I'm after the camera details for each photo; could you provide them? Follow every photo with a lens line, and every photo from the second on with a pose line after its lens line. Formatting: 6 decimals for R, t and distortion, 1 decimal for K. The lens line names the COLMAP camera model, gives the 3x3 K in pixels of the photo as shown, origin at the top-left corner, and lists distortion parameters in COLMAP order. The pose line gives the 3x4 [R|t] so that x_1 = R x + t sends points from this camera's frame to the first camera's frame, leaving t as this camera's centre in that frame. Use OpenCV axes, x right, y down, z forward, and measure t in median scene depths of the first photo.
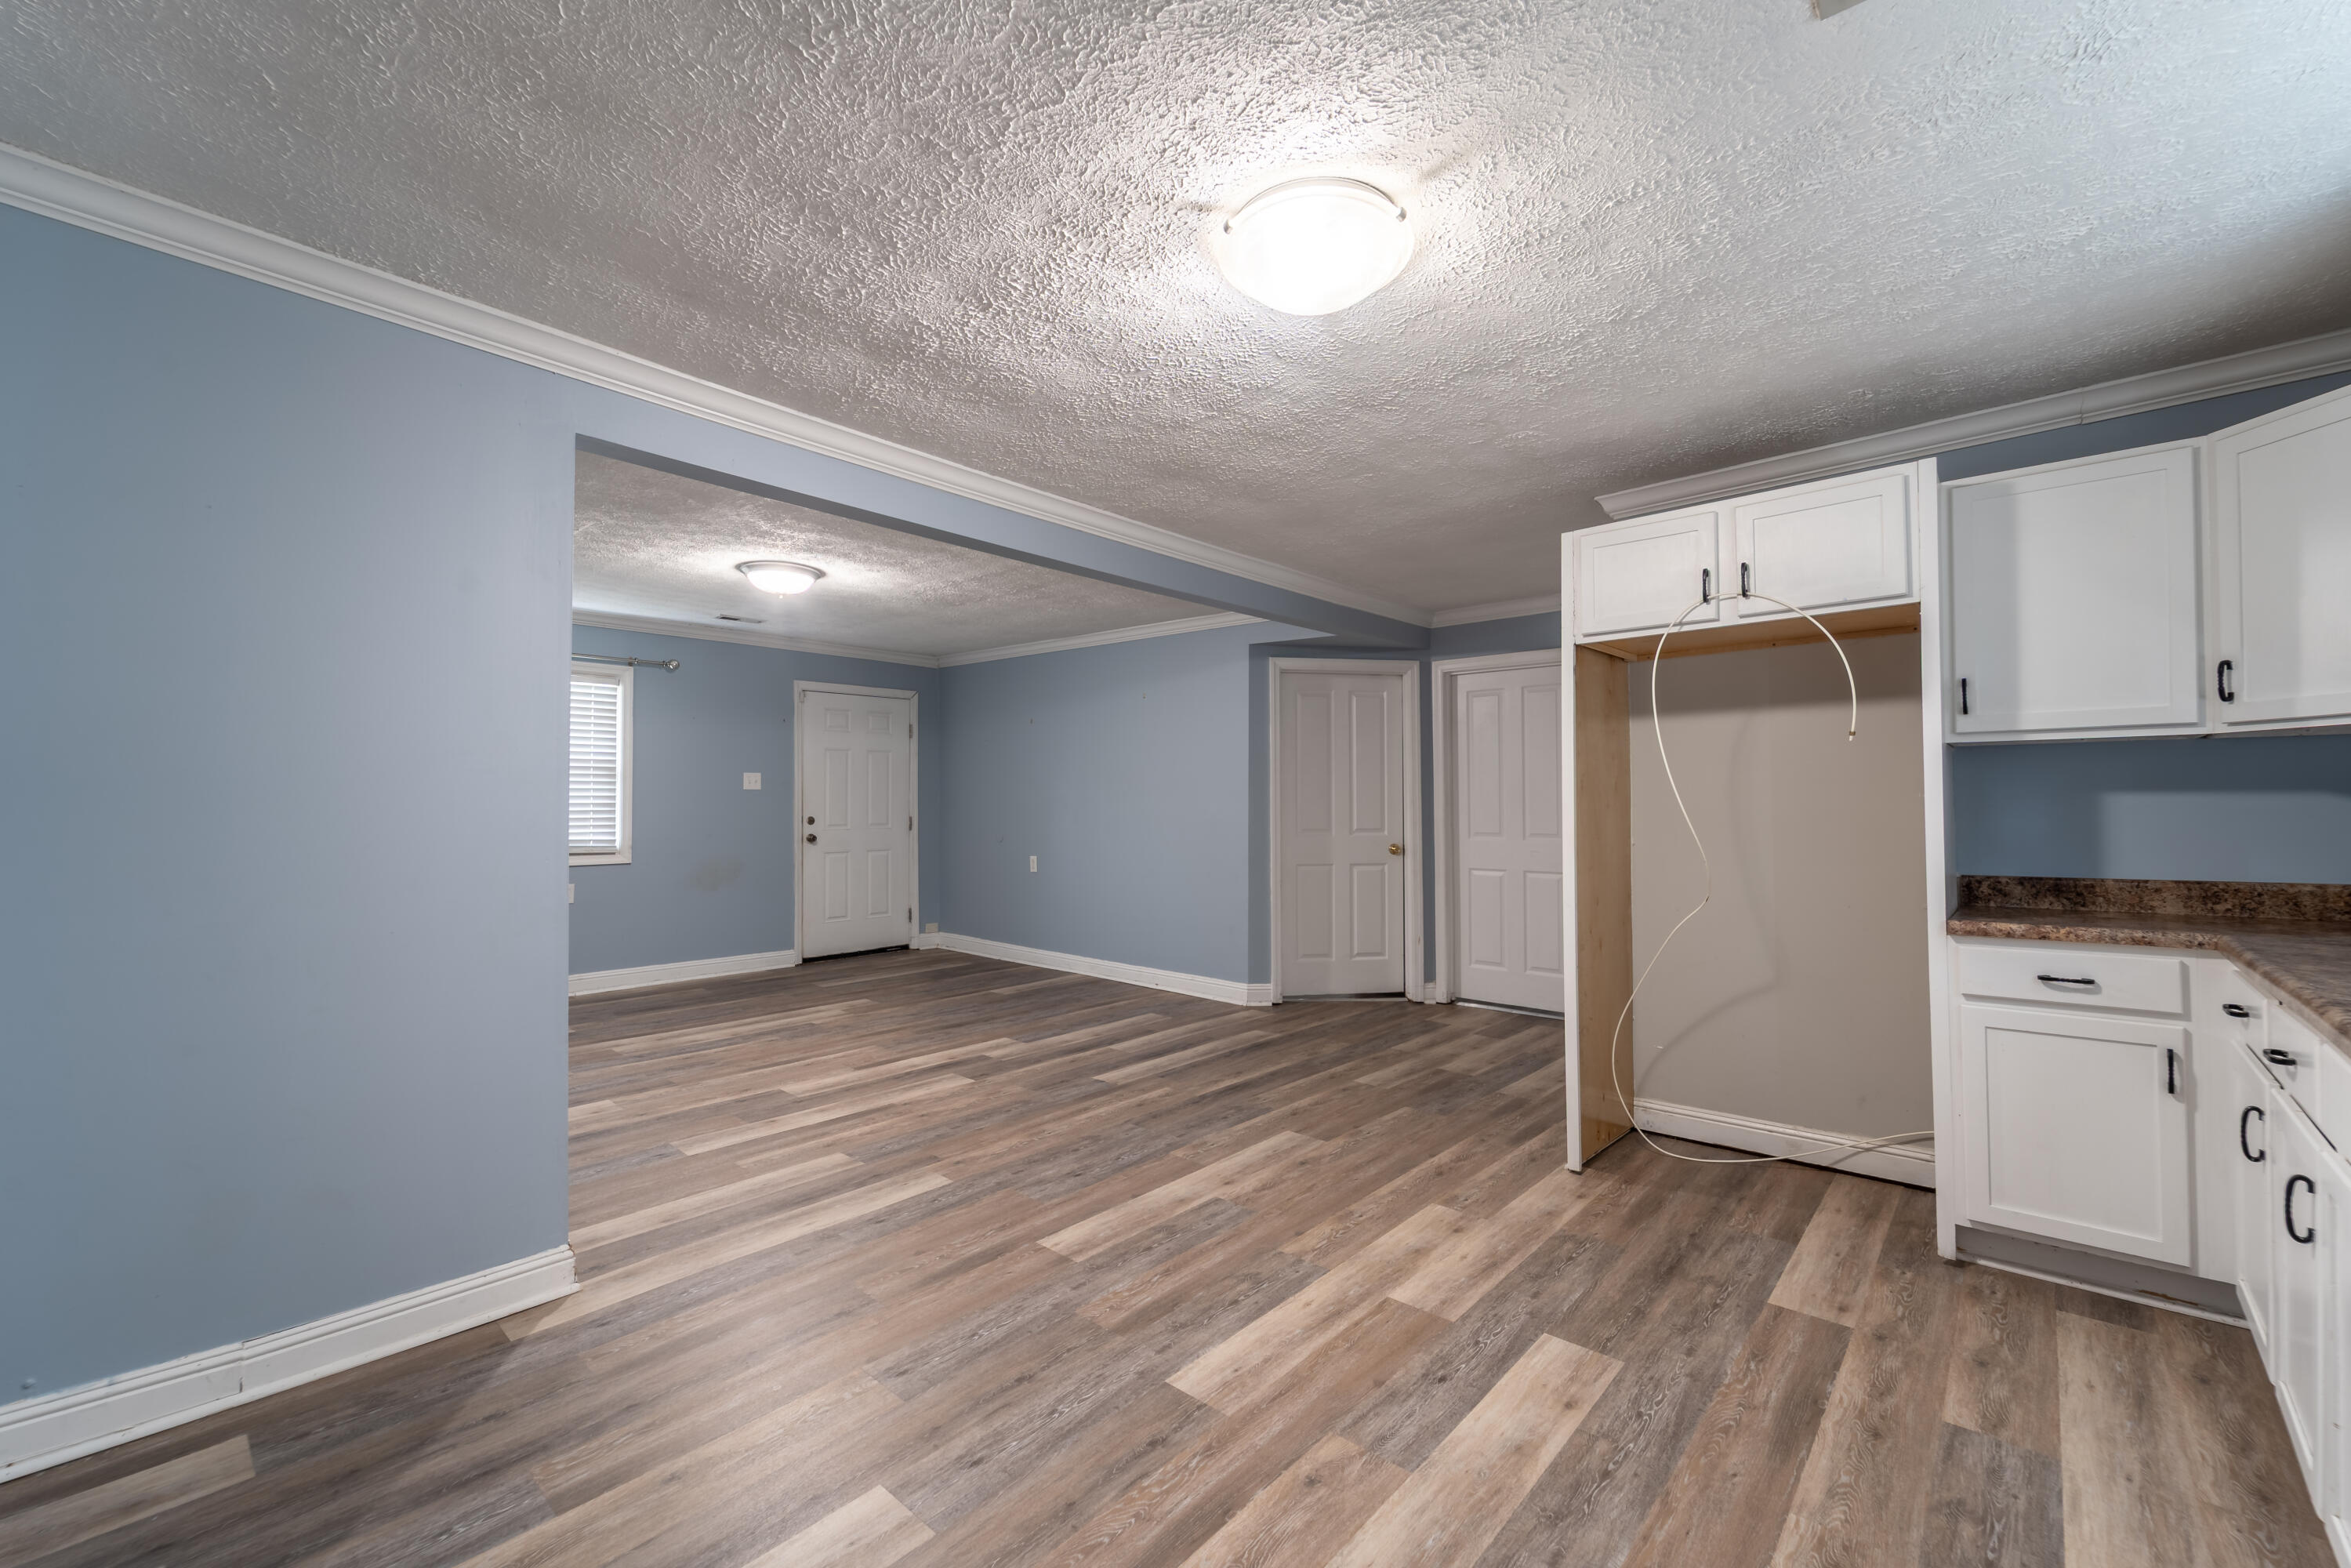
lens RADIAL K [[949.0, 0, 1180.1], [0, 949.0, 784.4], [0, 0, 1]] dist [0.003415, -0.003048]
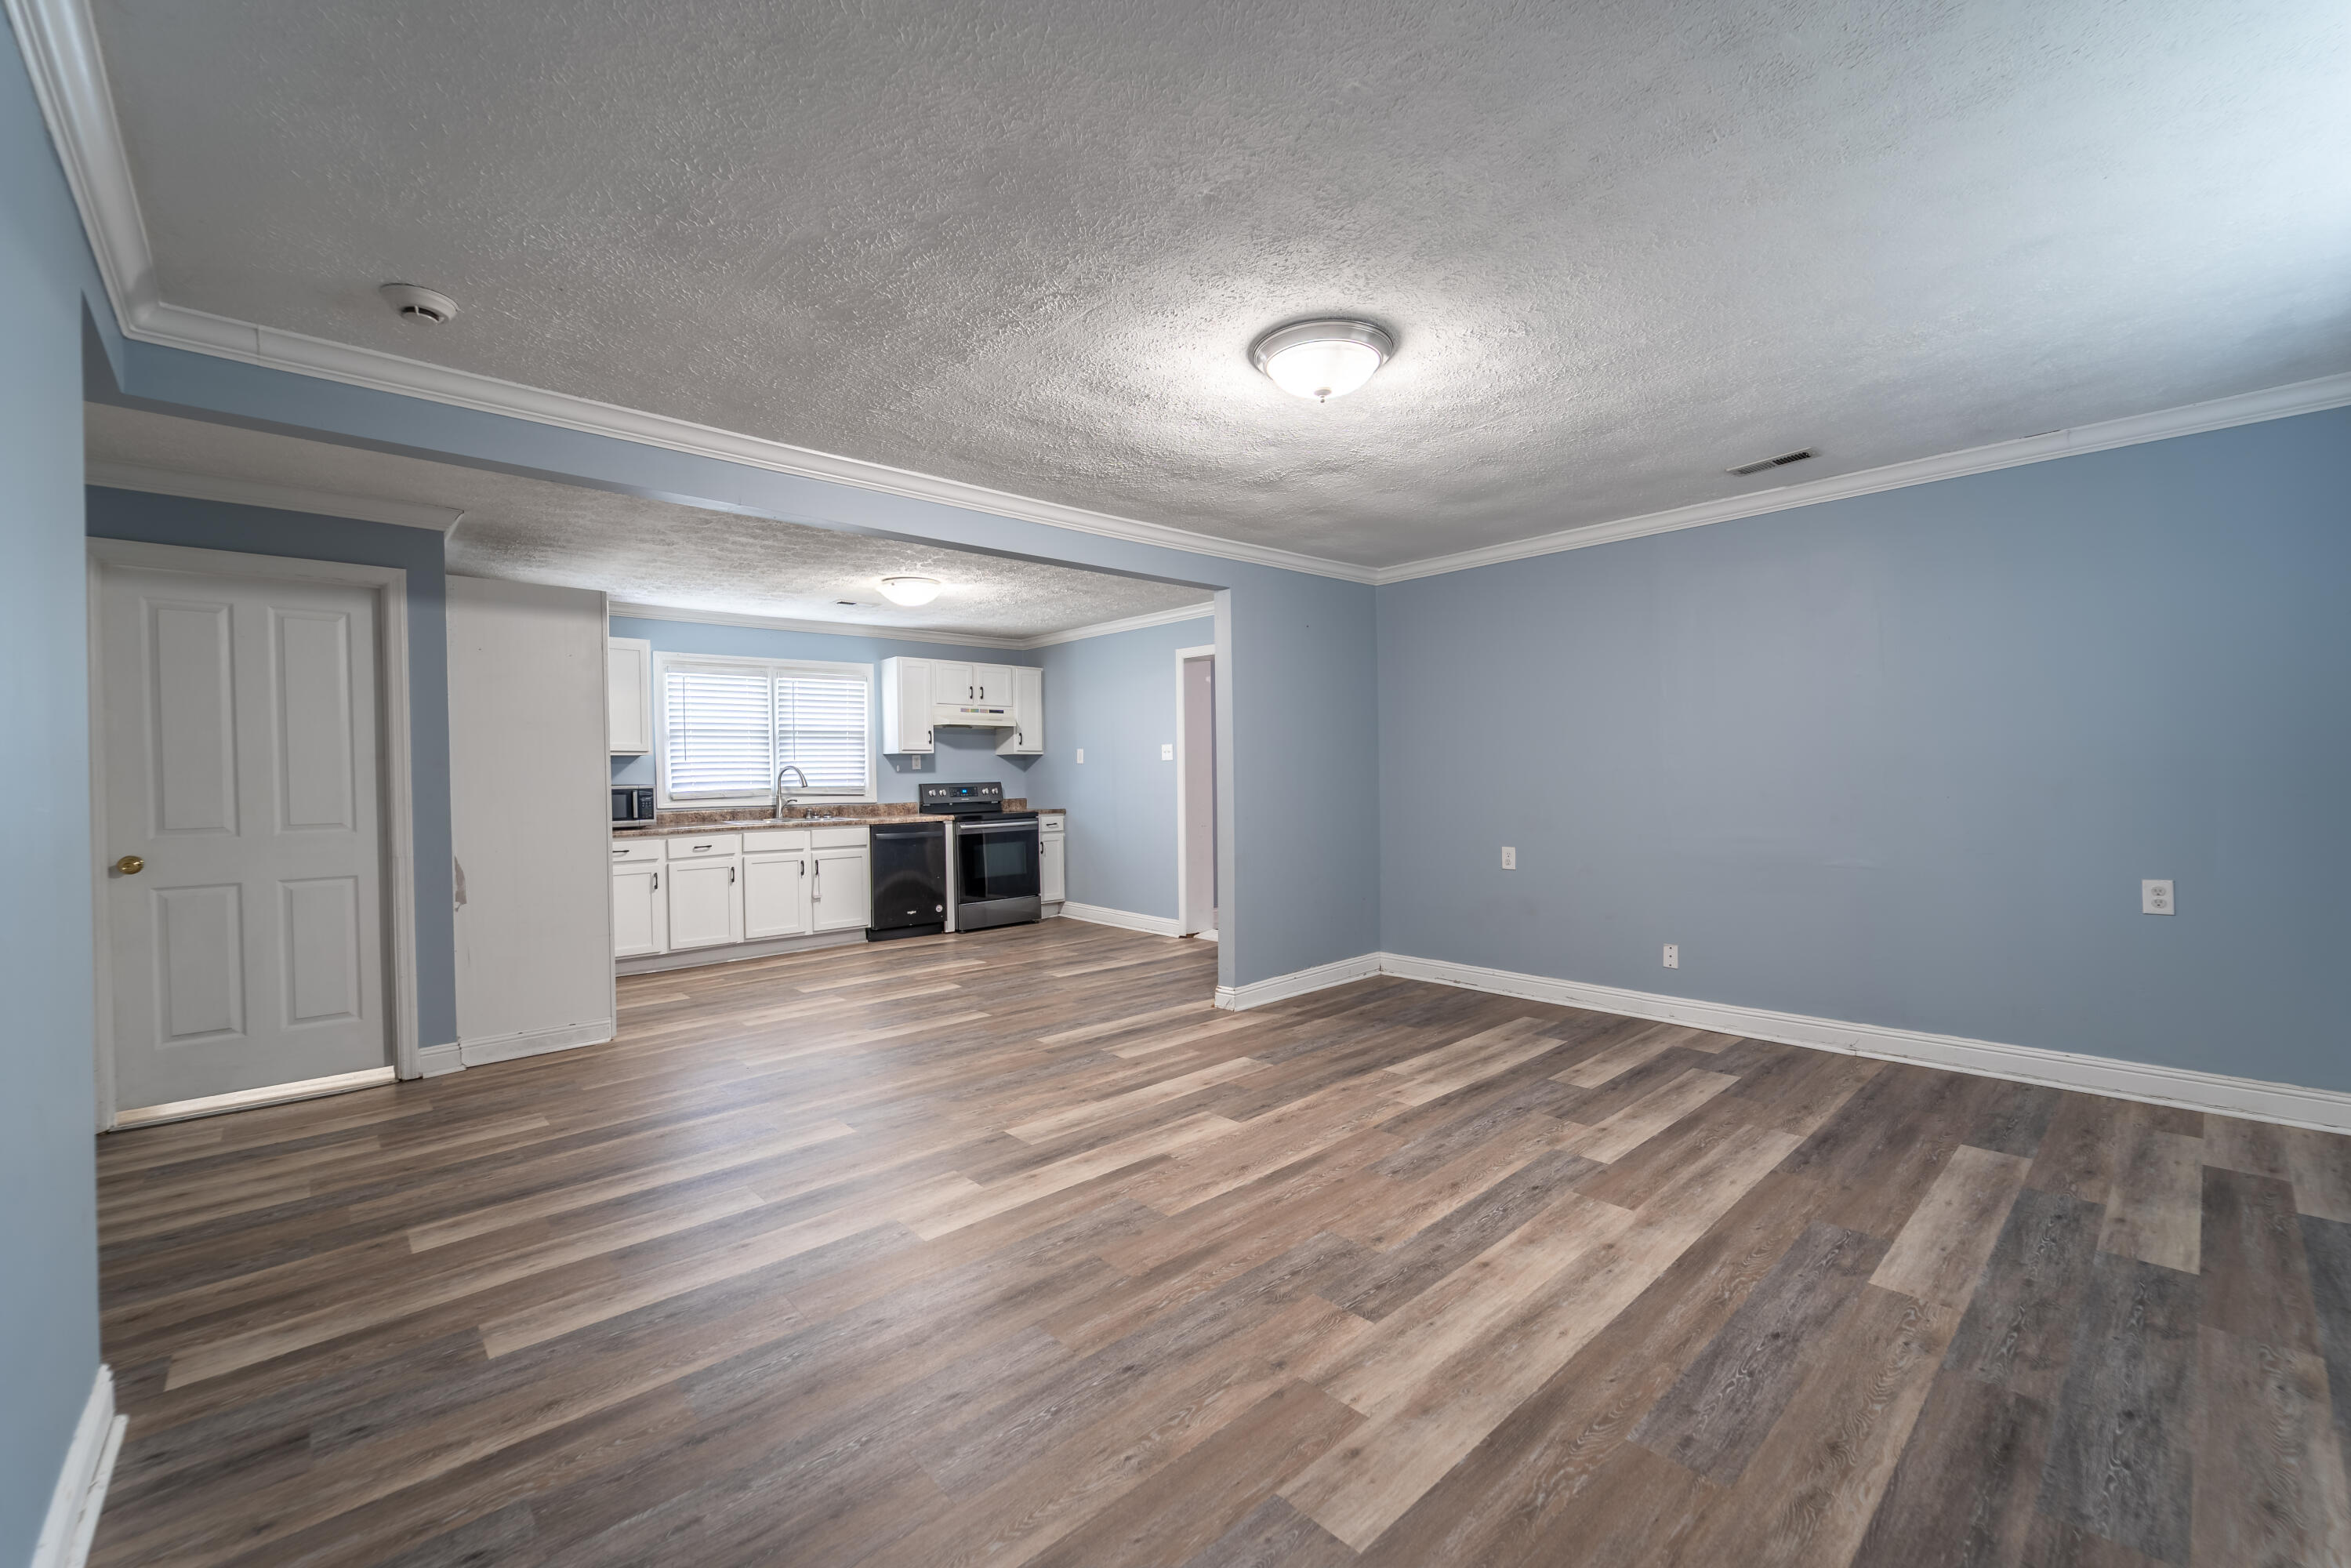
lens RADIAL K [[952.3, 0, 1183.3], [0, 952.3, 787.7], [0, 0, 1]] dist [0.003524, -0.002955]
pose [[-0.995647, 0.013400, 0.092234, -0.601012], [0.012849, 0.999896, -0.006566, 0.049326], [-0.092313, -0.005352, -0.995716, 2.420794]]
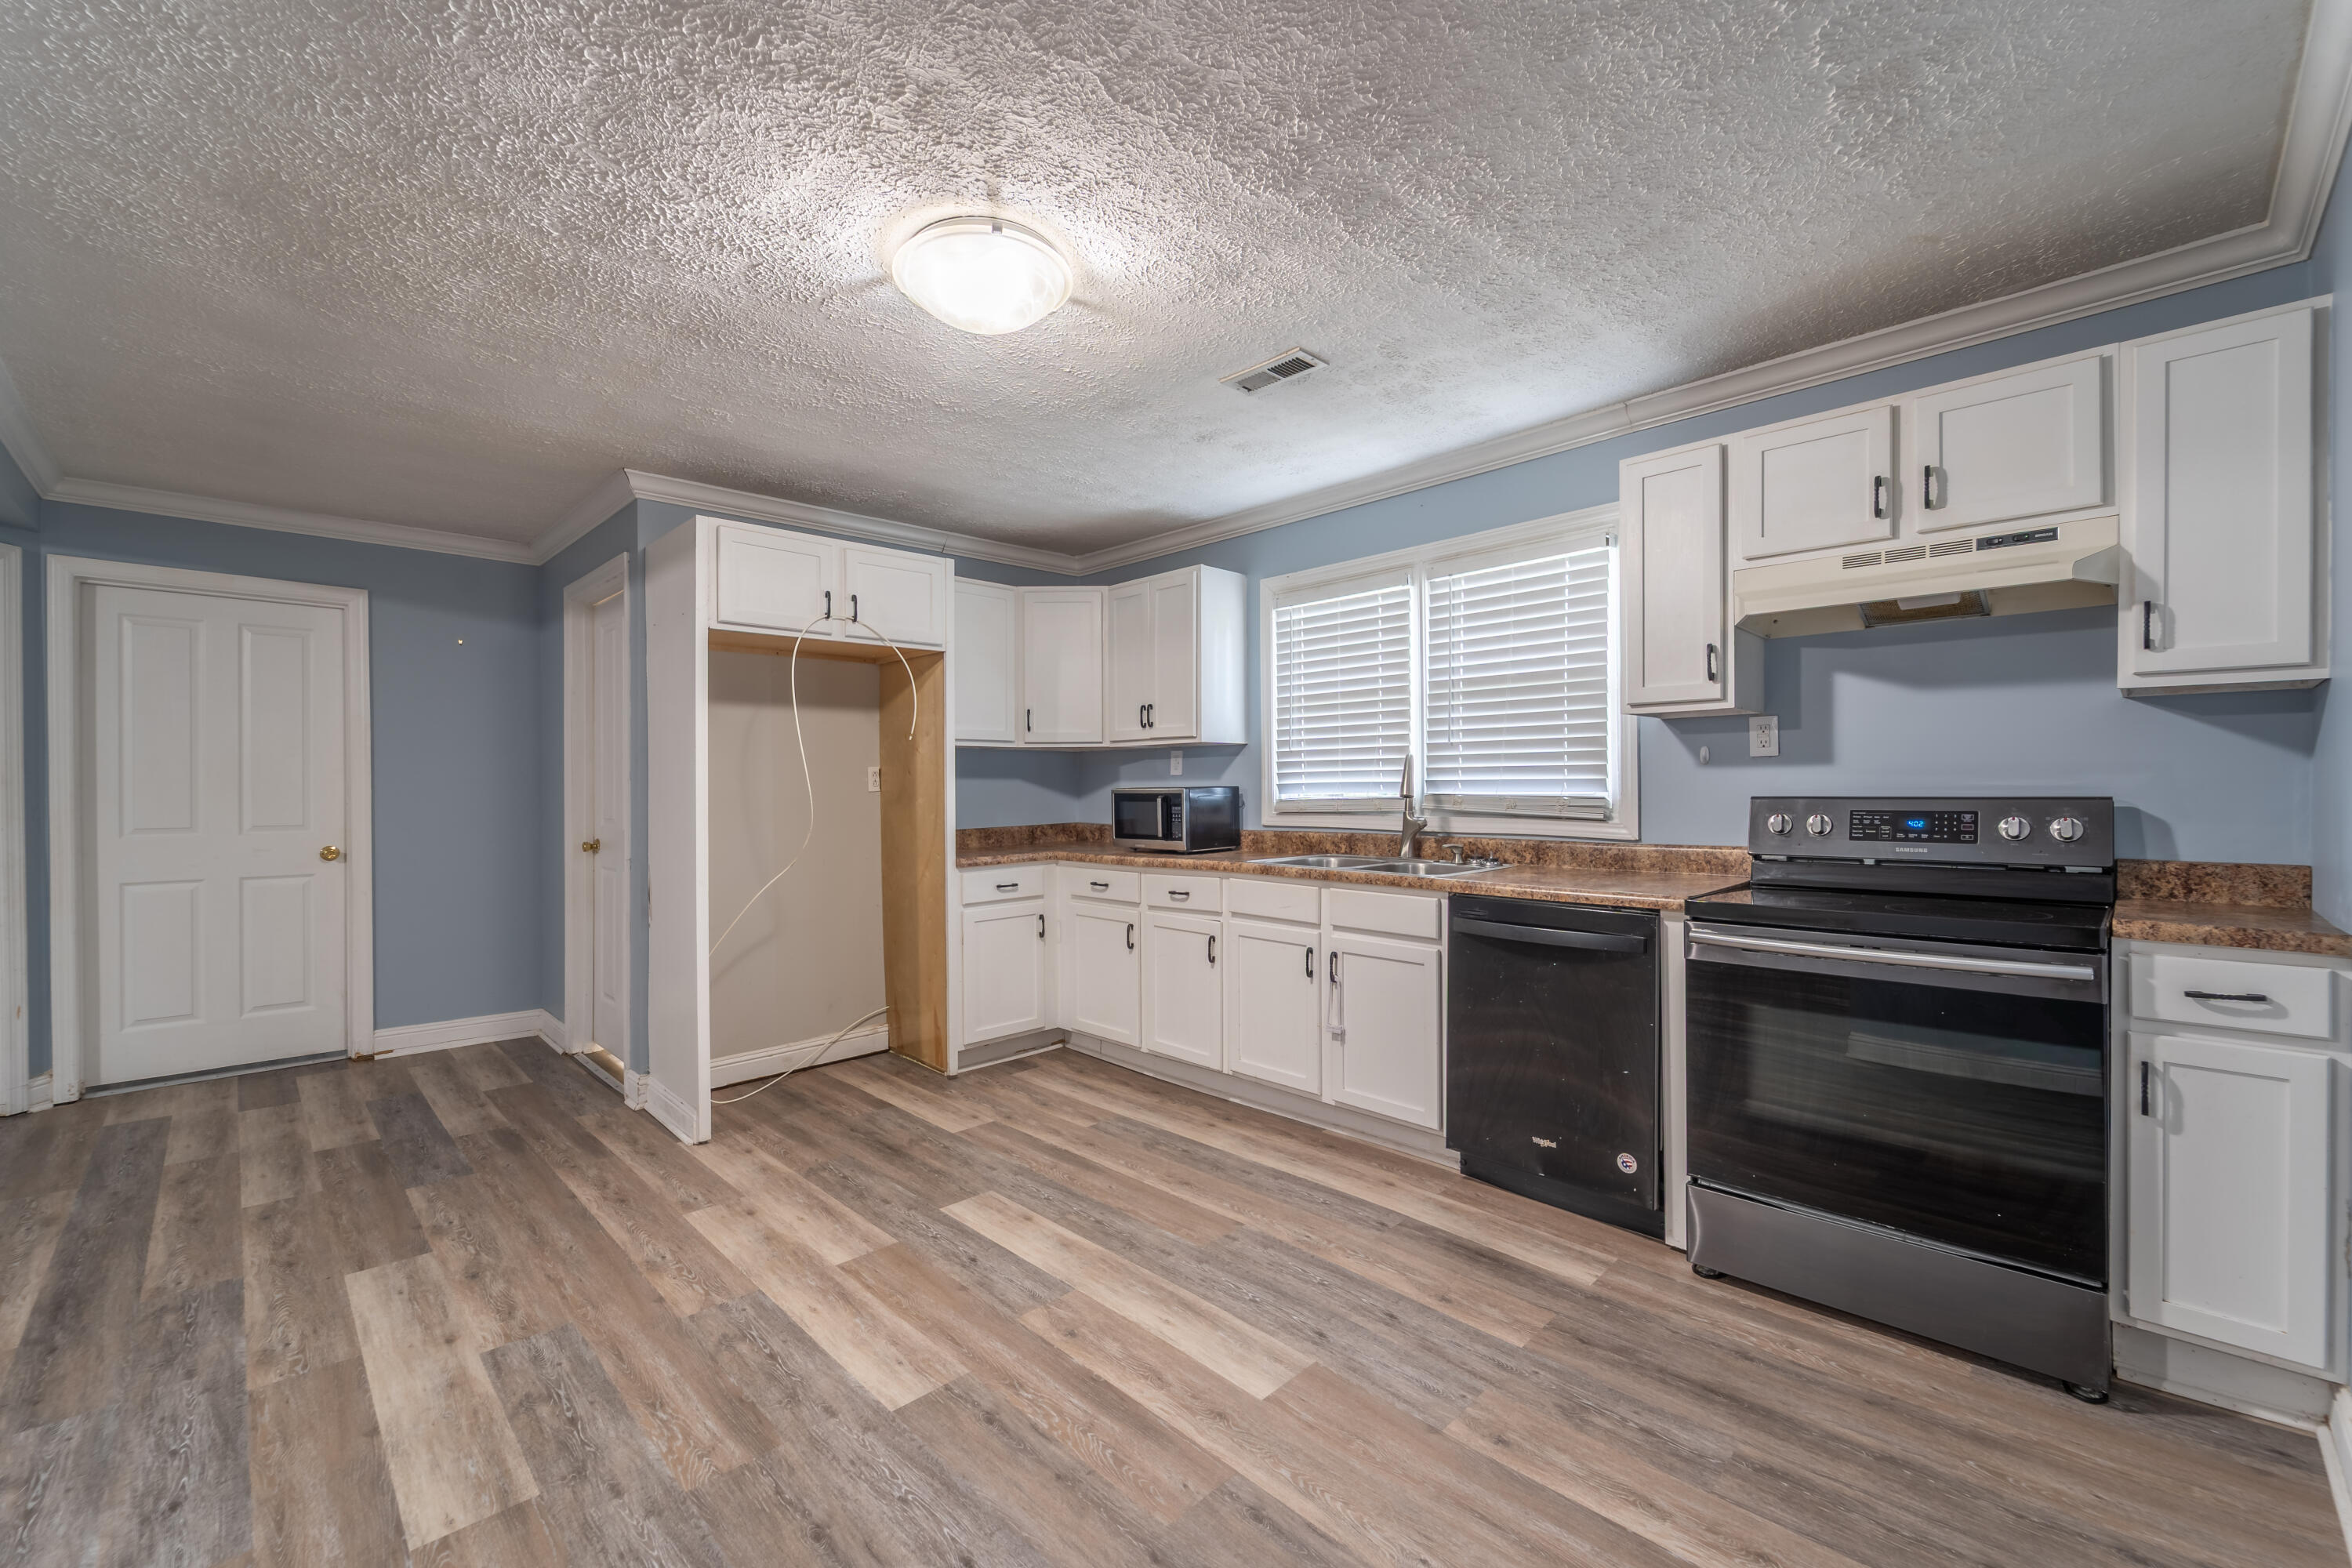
lens RADIAL K [[952.6, 0, 1183.8], [0, 952.6, 787.7], [0, 0, 1]] dist [0.003524, -0.002955]
pose [[0.052828, 0.000022, 0.998604, -0.599559], [-0.018855, 0.999822, 0.000975, 0.014283], [-0.998426, -0.018881, 0.052819, 0.445401]]
